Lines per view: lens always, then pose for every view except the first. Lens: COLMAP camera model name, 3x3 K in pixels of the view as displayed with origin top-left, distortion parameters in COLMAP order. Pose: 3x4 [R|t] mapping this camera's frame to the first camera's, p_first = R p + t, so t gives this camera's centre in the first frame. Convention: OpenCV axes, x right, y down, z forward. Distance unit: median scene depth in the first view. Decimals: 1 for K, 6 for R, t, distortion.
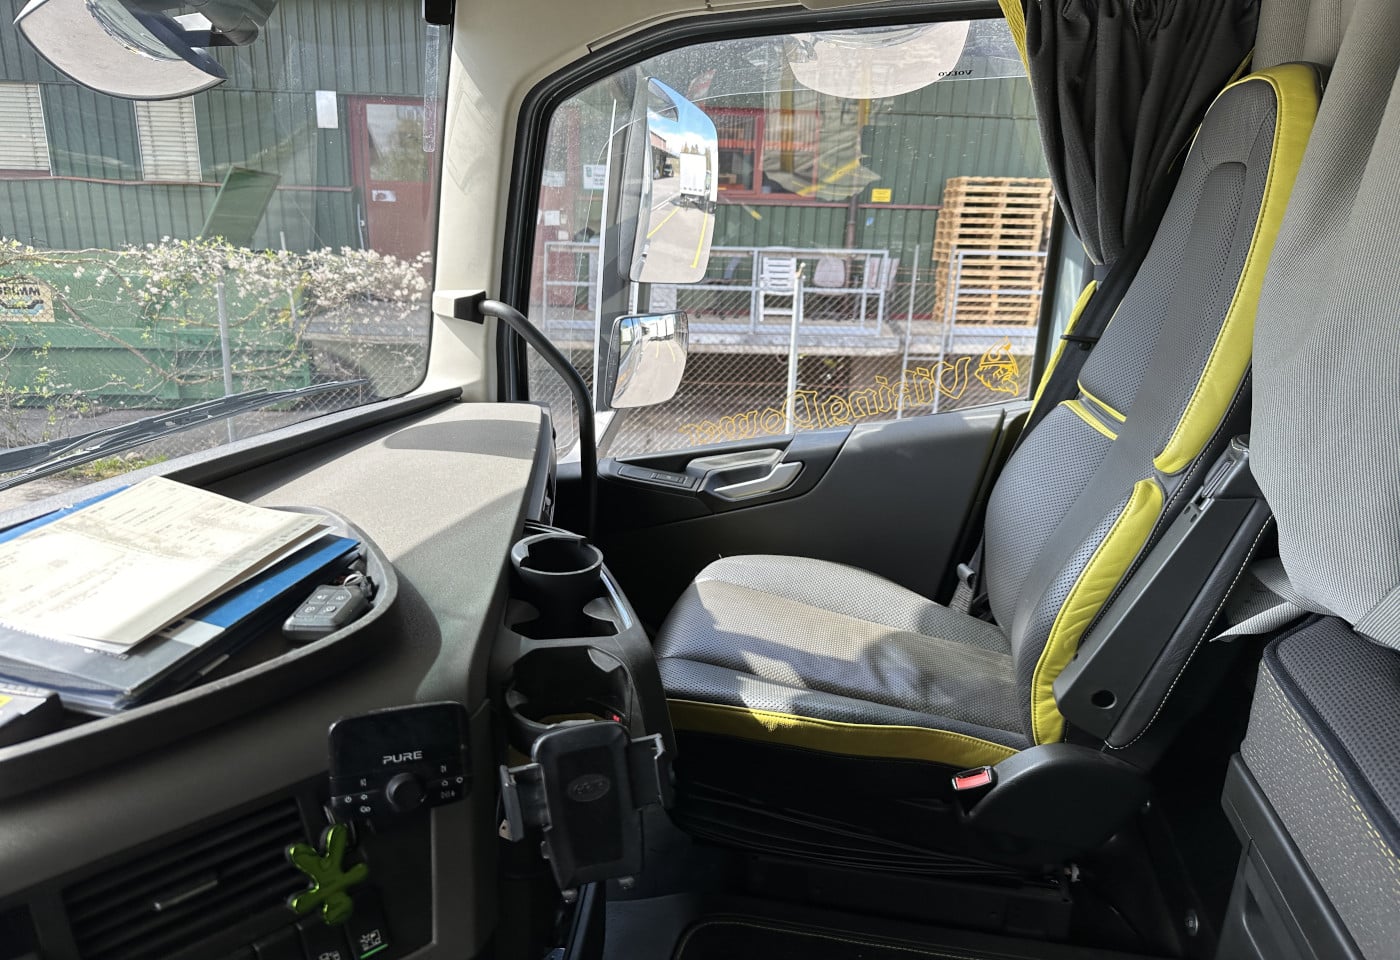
lens RADIAL K [[1058.1, 0, 698.1], [0, 1058.1, 455.2], [0, 0, 1]] dist [-0.001053, -0.007123]
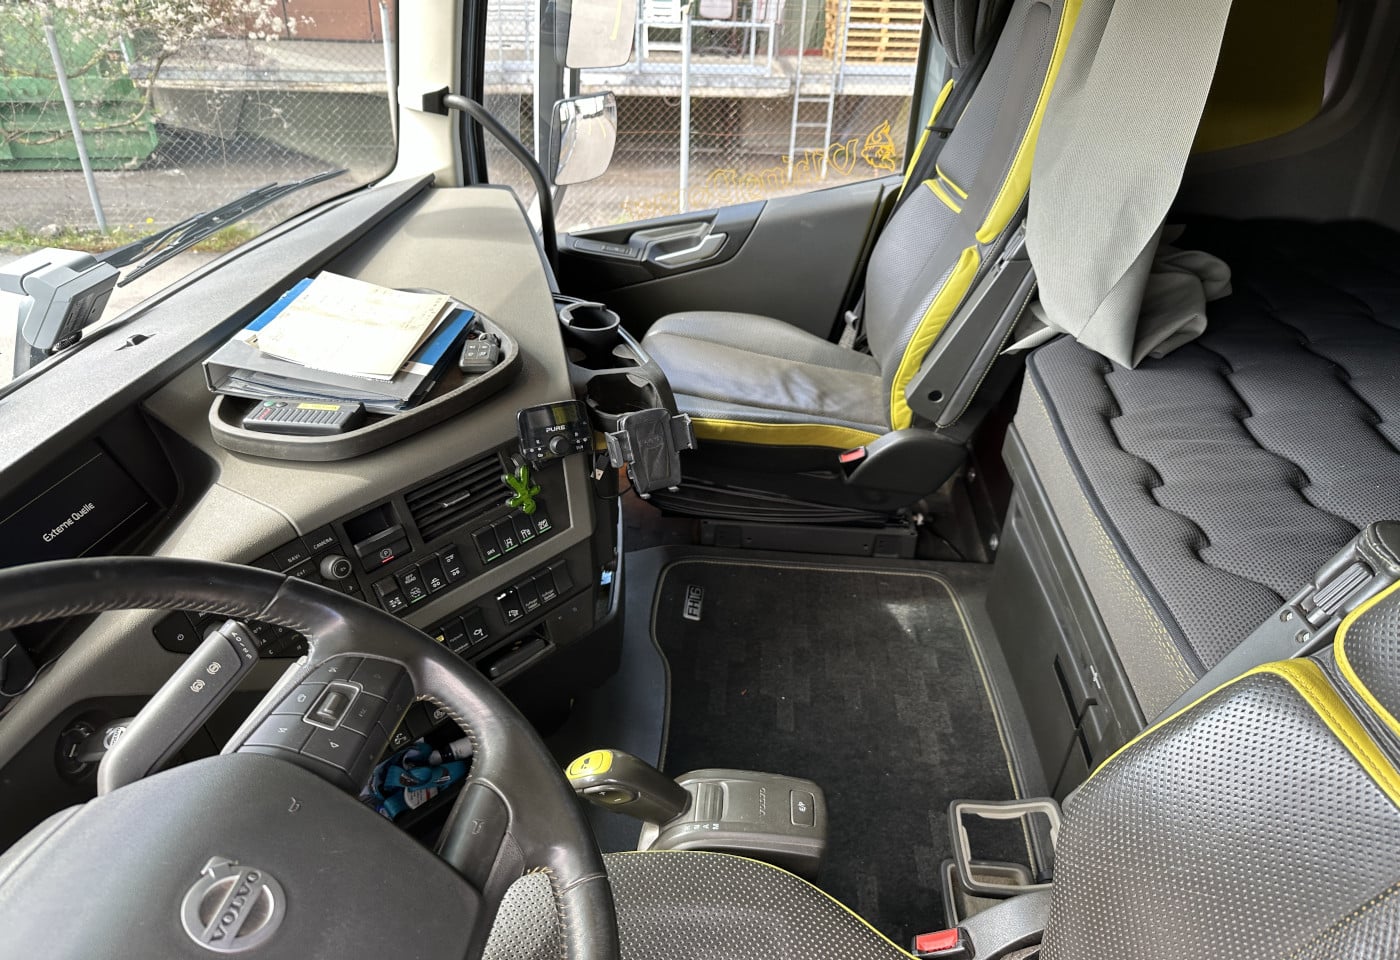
lens RADIAL K [[1048.2, 0, 728.9], [0, 1048.2, 539.0], [0, 0, 1]] dist [0.088805, -0.151623]
pose [[0.990607, -0.065742, 0.119897, -0.078993], [0.026233, 0.951922, 0.305217, -0.033887], [-0.134198, -0.299204, 0.944705, -0.325361]]
